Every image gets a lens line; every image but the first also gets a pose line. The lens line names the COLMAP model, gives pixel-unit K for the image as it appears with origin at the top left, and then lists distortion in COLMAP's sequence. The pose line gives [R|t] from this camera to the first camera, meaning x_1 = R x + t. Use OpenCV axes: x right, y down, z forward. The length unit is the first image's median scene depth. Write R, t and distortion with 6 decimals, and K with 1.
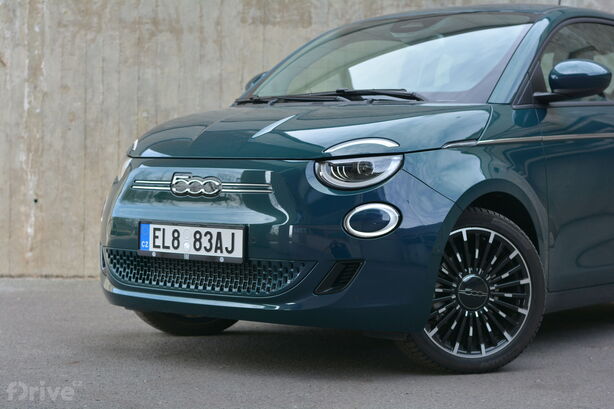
lens RADIAL K [[1364.1, 0, 307.2], [0, 1364.1, 202.6], [0, 0, 1]] dist [0.022678, 0.000000]
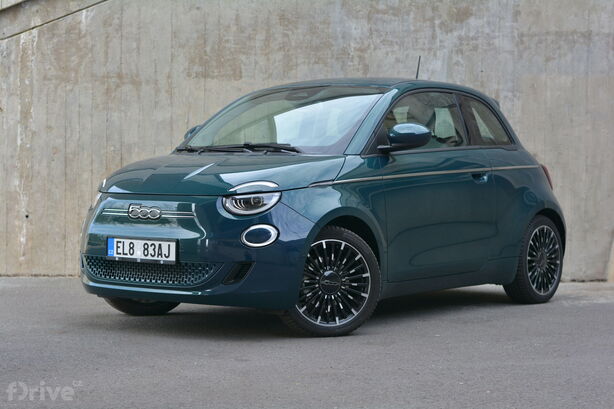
lens RADIAL K [[1364.1, 0, 307.7], [0, 1364.1, 205.9], [0, 0, 1]] dist [0.022678, 0.000000]
pose [[0.999770, -0.006140, 0.020571, 0.065042], [0.006084, 0.999978, 0.002773, -0.022470], [-0.020587, -0.002647, 0.999785, -0.489215]]
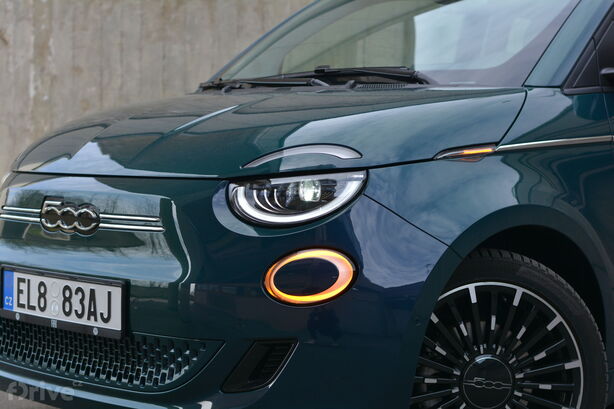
lens RADIAL K [[1364.1, 0, 309.5], [0, 1364.1, 202.9], [0, 0, 1]] dist [0.022678, 0.000000]
pose [[0.991216, -0.002508, -0.132227, 0.121173], [0.004804, 0.999843, 0.017047, -0.029485], [0.132164, -0.017532, 0.991073, 0.347775]]
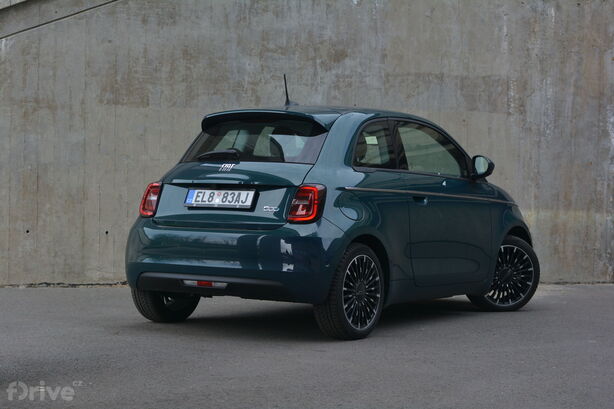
lens RADIAL K [[1364.1, 0, 306.2], [0, 1364.1, 202.7], [0, 0, 1]] dist [0.022678, 0.000000]
pose [[0.954010, -0.001134, 0.299773, -0.459163], [0.000942, 0.999999, 0.000788, -0.050737], [-0.299774, -0.000469, 0.954010, -0.703209]]
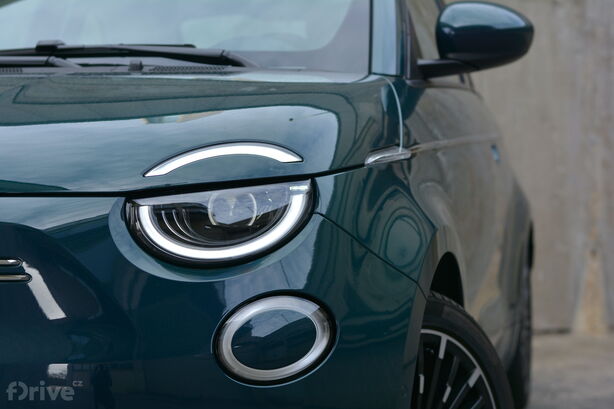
lens RADIAL K [[1364.1, 0, 305.0], [0, 1364.1, 206.3], [0, 0, 1]] dist [0.022678, 0.000000]
pose [[0.900042, -0.021845, 0.435256, -0.116670], [0.023697, 0.999718, 0.001173, -0.025748], [-0.435159, 0.009259, 0.900306, 0.575123]]
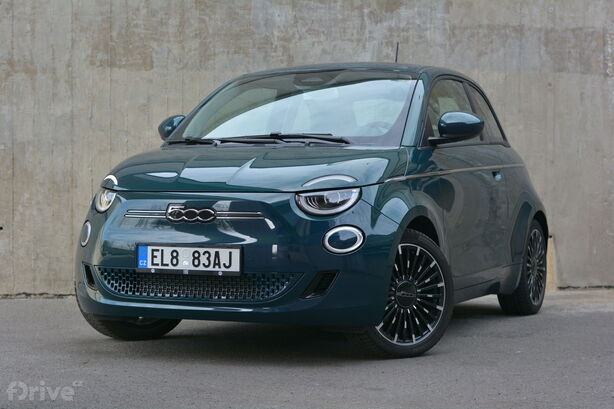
lens RADIAL K [[1364.1, 0, 305.2], [0, 1364.1, 203.0], [0, 0, 1]] dist [0.022678, 0.000000]
pose [[0.963958, -0.011151, 0.265822, -0.303991], [0.014540, 0.999836, -0.010785, -0.007475], [-0.265658, 0.014261, 0.963962, -0.209555]]
